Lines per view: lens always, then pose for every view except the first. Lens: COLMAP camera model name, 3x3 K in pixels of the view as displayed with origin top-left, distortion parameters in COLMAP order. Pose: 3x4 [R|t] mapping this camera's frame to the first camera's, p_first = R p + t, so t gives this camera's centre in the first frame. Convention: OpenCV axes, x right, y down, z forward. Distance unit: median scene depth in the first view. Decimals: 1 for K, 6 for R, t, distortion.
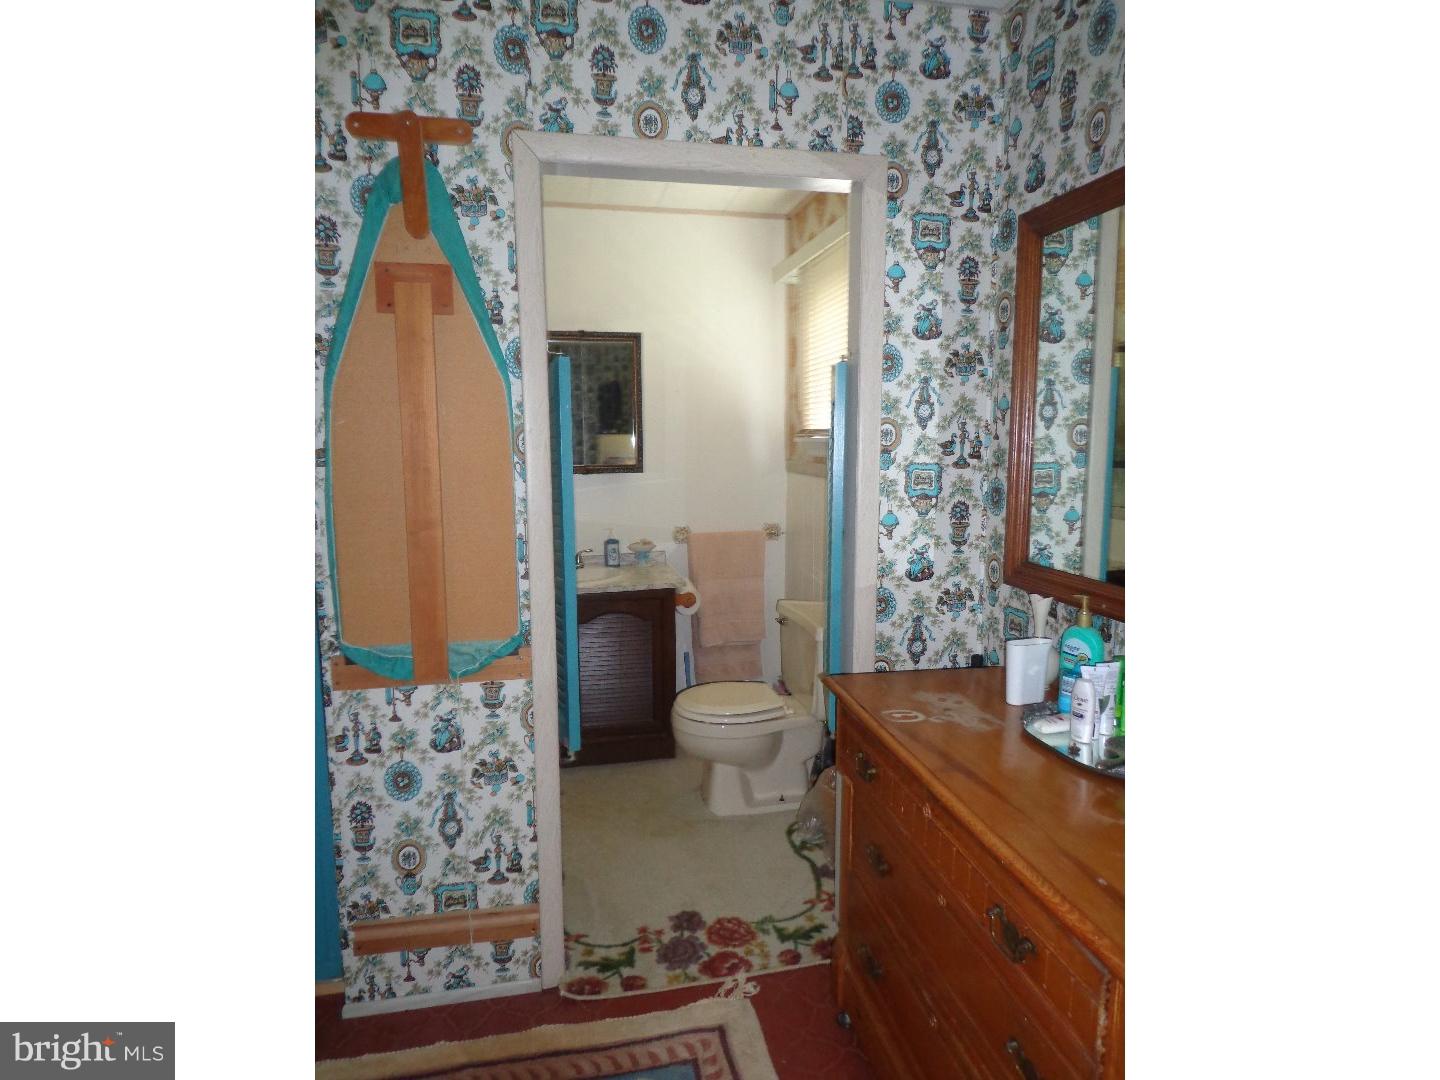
lens RADIAL K [[795.2, 0, 722.8], [0, 795.2, 539.1], [0, 0, 1]] dist [0.002477, 0.000237]
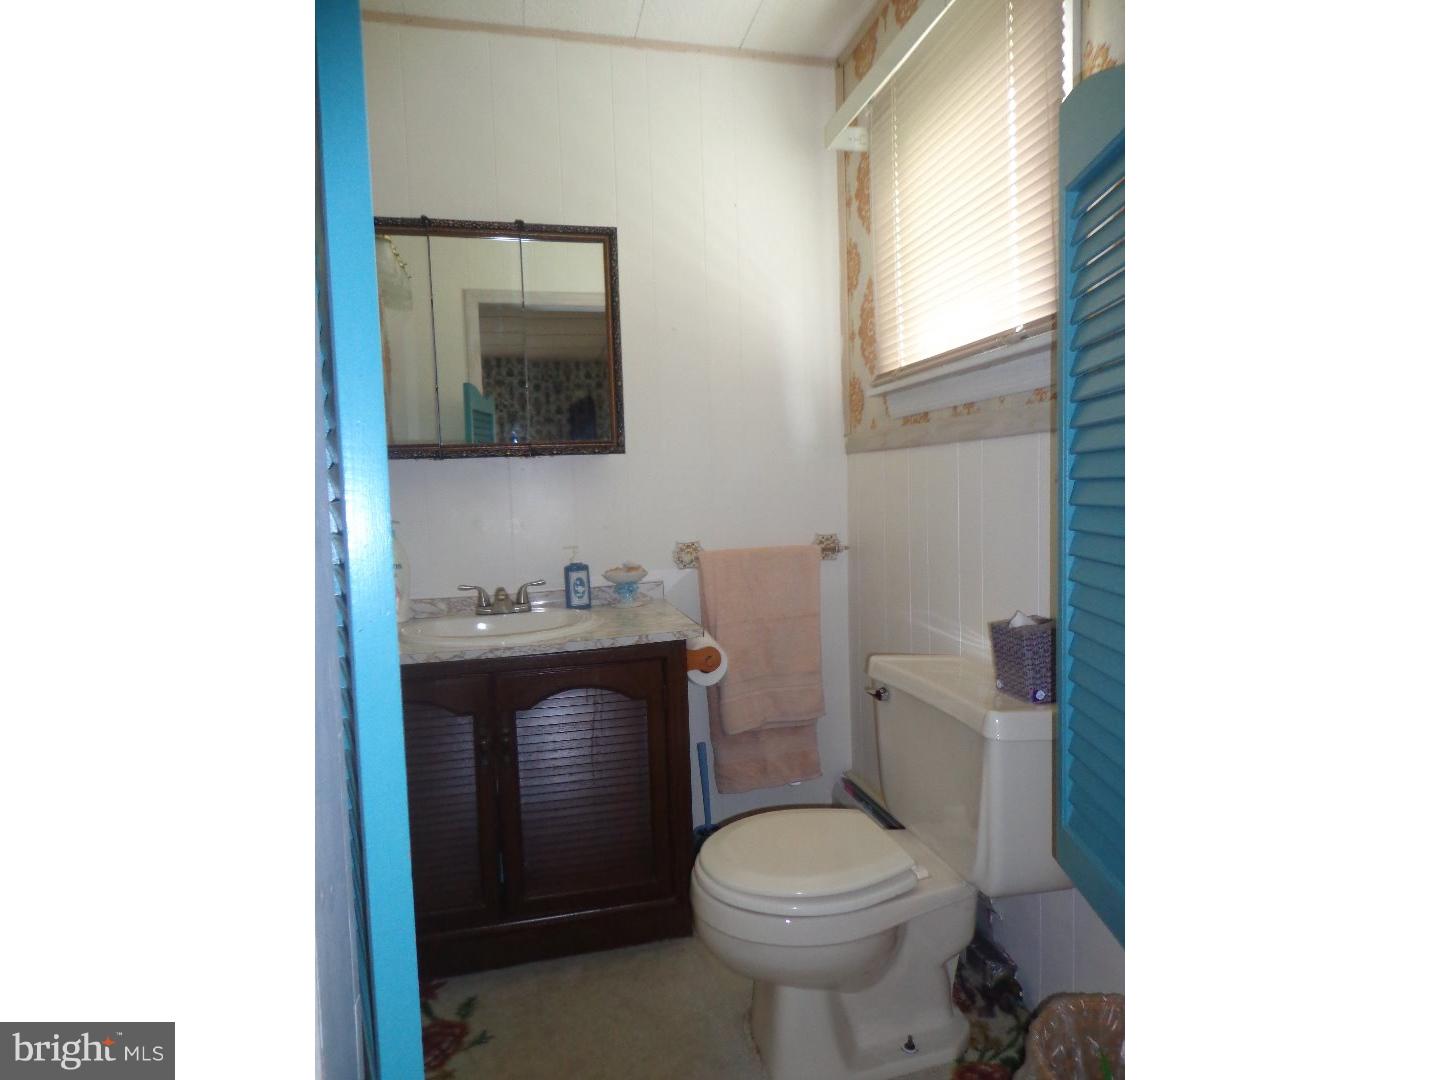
lens RADIAL K [[795.2, 0, 717.9], [0, 795.2, 540.5], [0, 0, 1]] dist [0.002477, 0.000237]
pose [[0.999392, -0.028434, 0.020181, -0.040938], [0.029592, 0.997782, -0.059619, 0.021936], [-0.018441, 0.060180, 0.998017, 0.374010]]
